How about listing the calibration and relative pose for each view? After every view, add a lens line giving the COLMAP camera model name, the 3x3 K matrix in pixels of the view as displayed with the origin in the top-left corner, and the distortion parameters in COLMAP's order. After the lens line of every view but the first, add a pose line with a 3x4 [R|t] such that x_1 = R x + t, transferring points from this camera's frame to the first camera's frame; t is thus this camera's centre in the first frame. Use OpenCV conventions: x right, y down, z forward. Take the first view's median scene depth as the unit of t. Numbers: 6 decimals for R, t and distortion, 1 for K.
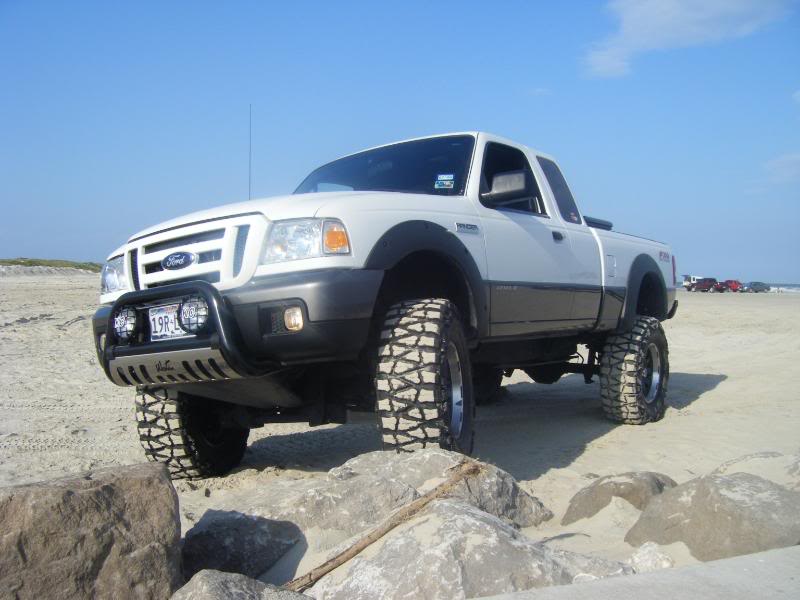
lens RADIAL K [[904.3, 0, 400.0], [0, 904.3, 300.0], [0, 0, 1]] dist [-0.204088, 0.002103]
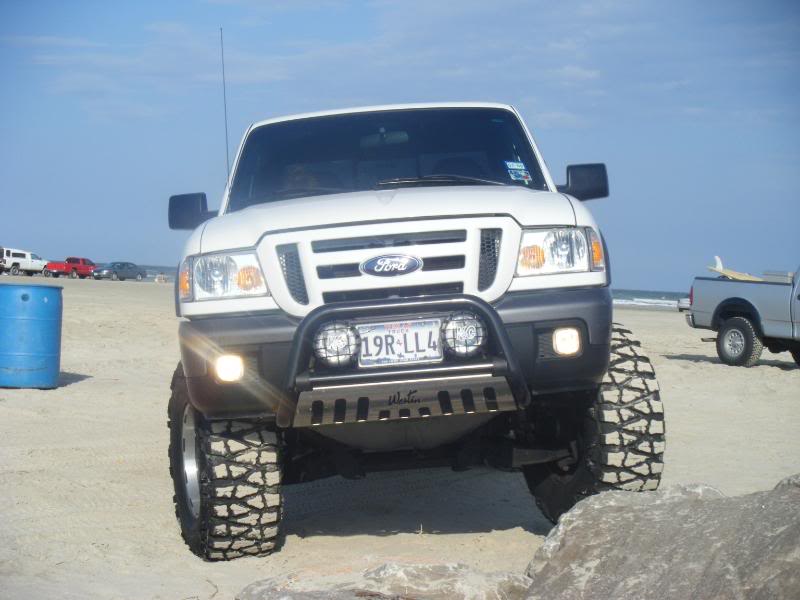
lens RADIAL K [[1628.1, 0, 400.0], [0, 1628.1, 300.0], [0, 0, 1]] dist [0.032745, 0.176230]
pose [[0.829171, 0.024790, 0.558445, -1.084702], [-0.028915, 0.999581, -0.001440, -0.011716], [-0.558247, -0.014954, 0.829540, -0.212569]]
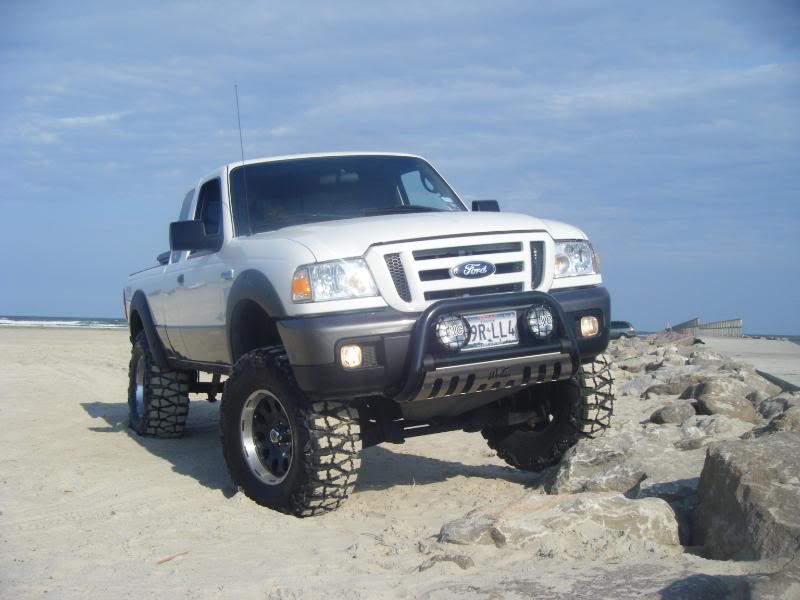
lens RADIAL K [[1166.3, 0, 400.0], [0, 1166.3, 300.0], [0, 0, 1]] dist [-0.167442, 0.008780]
pose [[0.552748, 0.023143, 0.833027, -1.430312], [0.000149, 0.999612, -0.027869, 0.027381], [-0.833348, 0.015528, 0.552530, 0.358182]]
